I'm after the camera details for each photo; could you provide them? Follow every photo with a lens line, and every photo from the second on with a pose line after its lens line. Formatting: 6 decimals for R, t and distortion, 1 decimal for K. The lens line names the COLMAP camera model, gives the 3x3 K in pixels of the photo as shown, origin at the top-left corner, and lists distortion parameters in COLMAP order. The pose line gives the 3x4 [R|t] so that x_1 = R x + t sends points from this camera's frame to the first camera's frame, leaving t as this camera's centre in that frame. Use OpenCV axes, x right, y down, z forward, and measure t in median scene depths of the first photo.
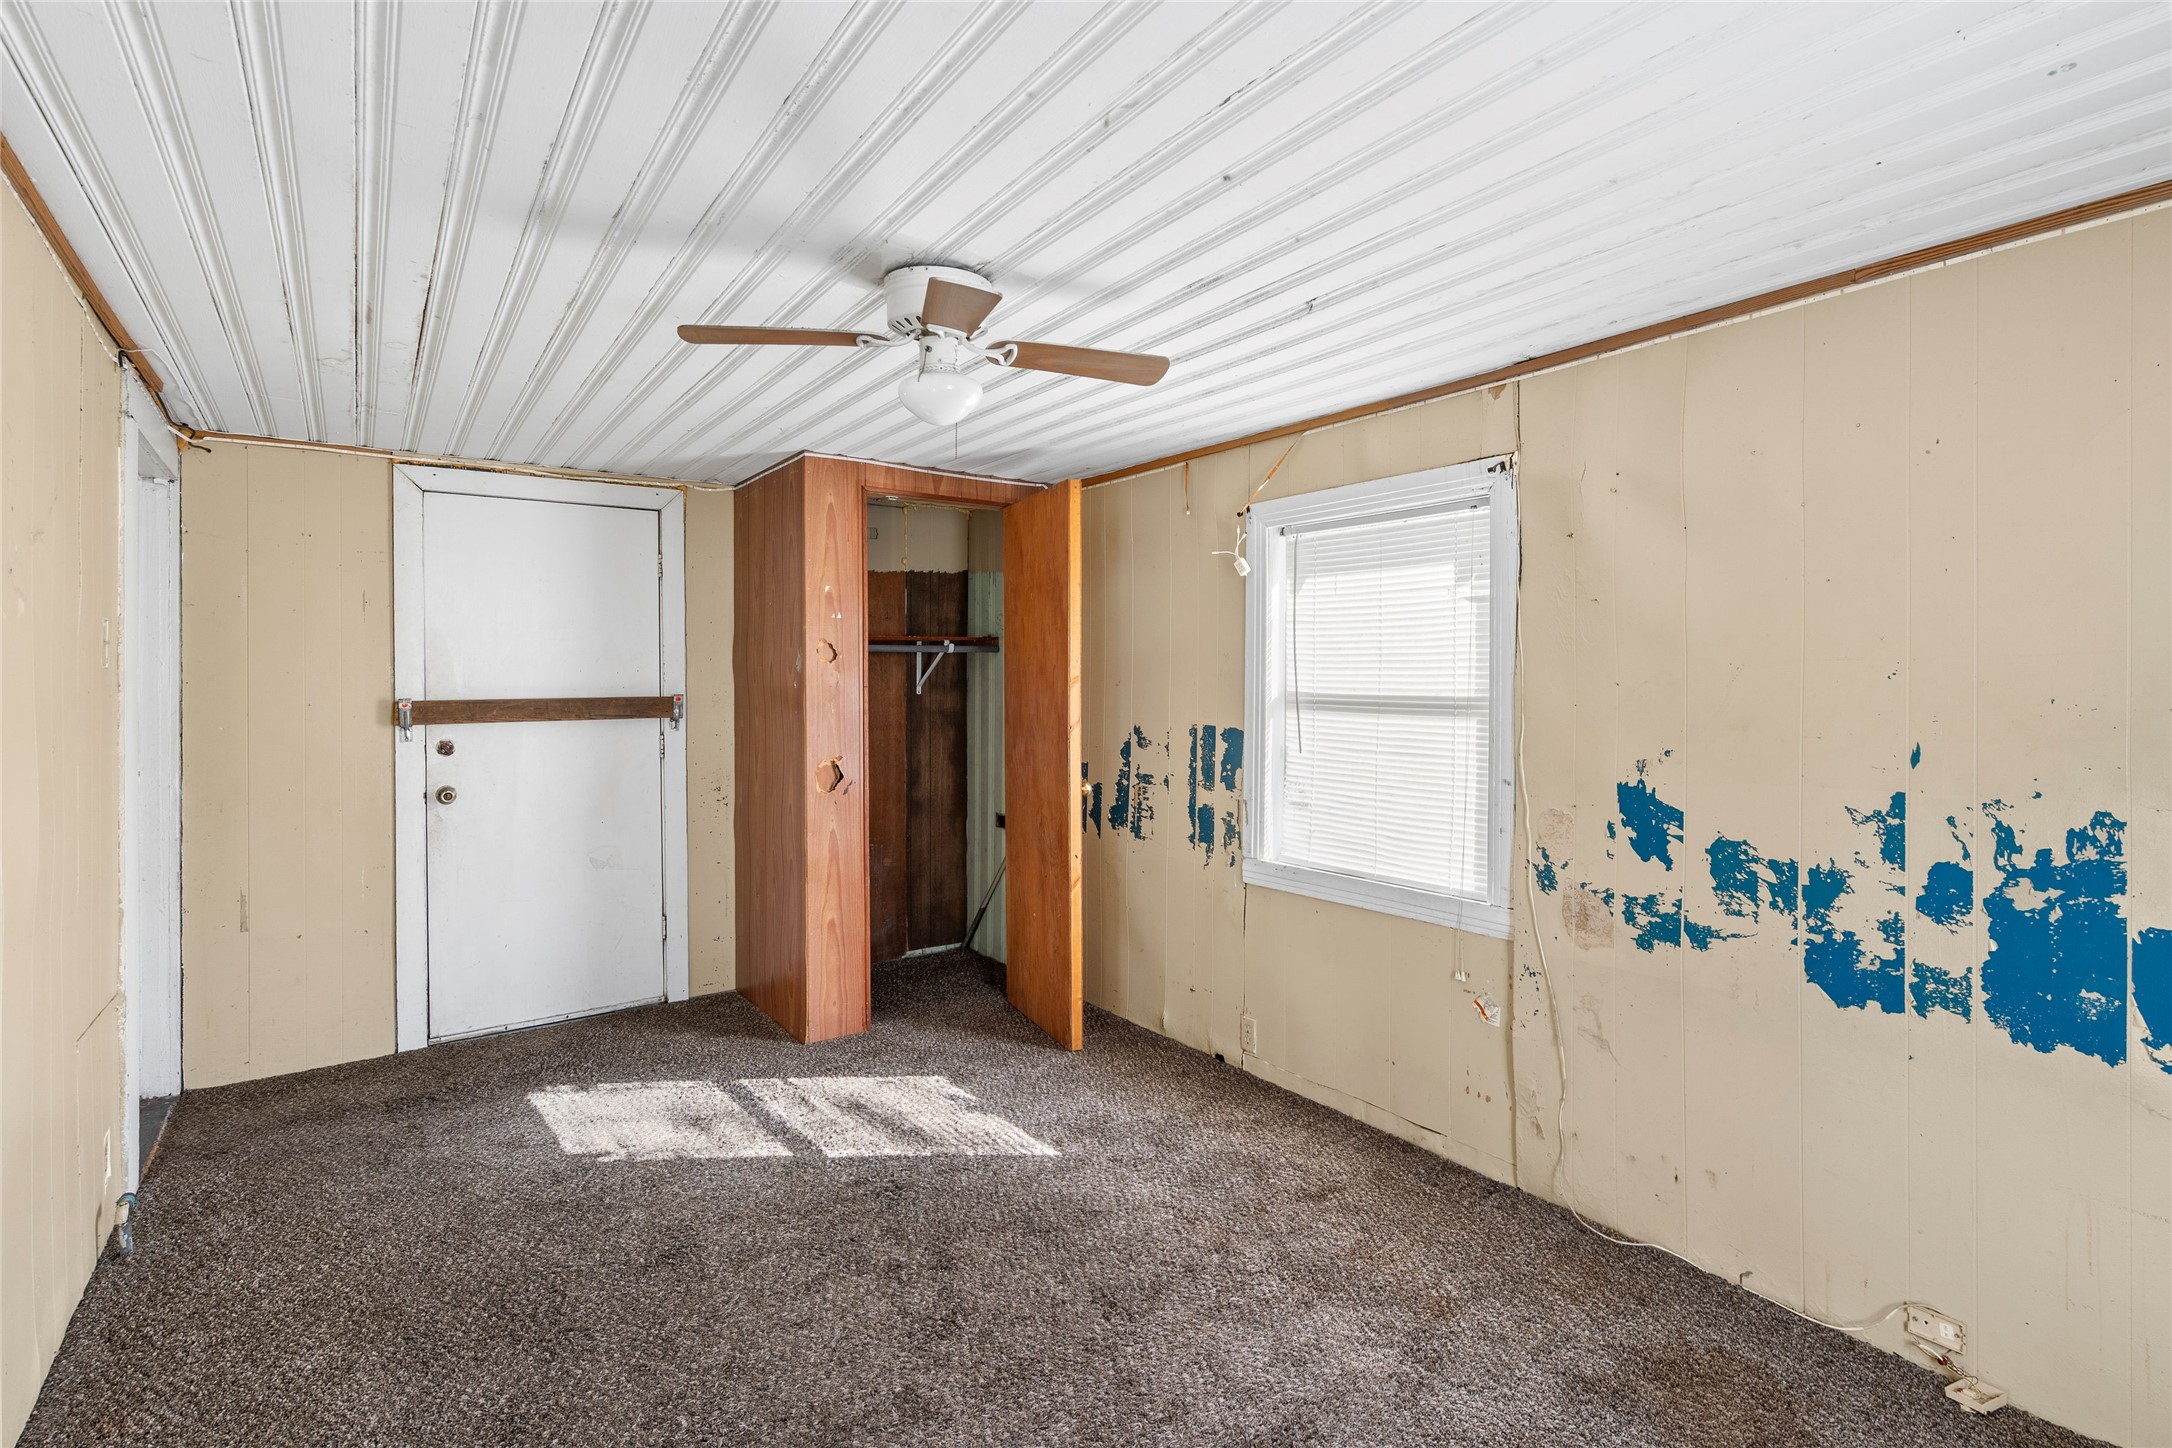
lens RADIAL K [[997.9, 0, 1085.4], [0, 997.9, 711.3], [0, 0, 1]] dist [0.000024, 0.000000]
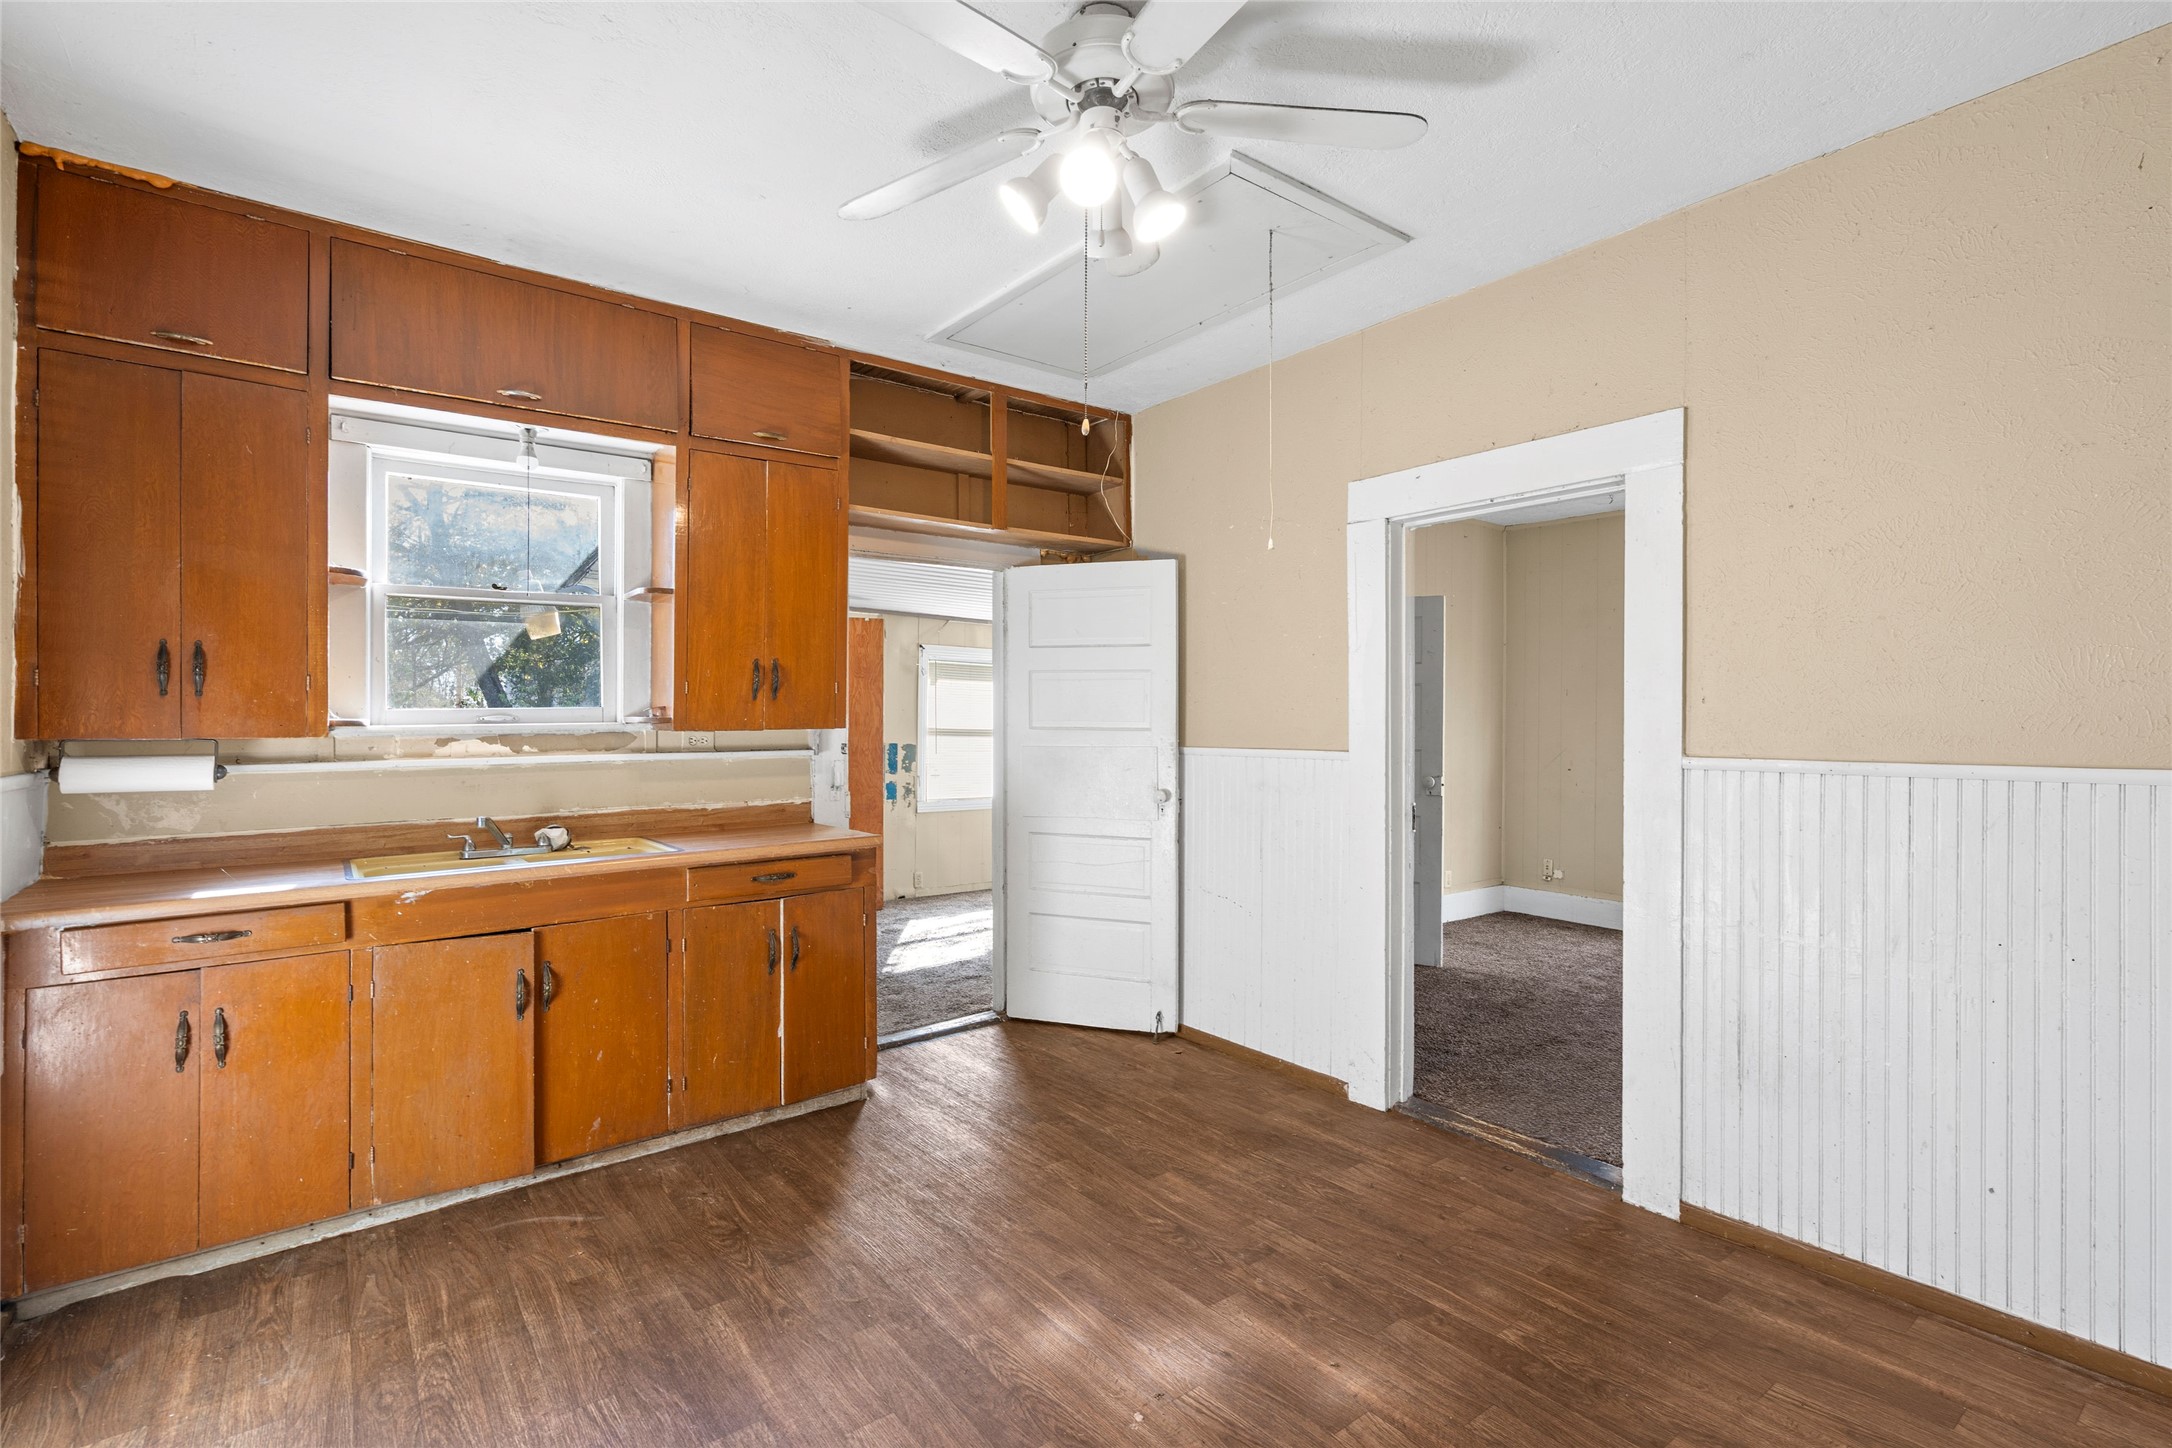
lens RADIAL K [[997.9, 0, 1086.2], [0, 997.9, 721.0], [0, 0, 1]] dist [0.000024, 0.000000]
pose [[-0.037366, -0.002260, 0.999299, -2.070164], [0.010666, 0.999940, 0.002660, -0.035774], [-0.999245, 0.010758, -0.037340, 0.691251]]
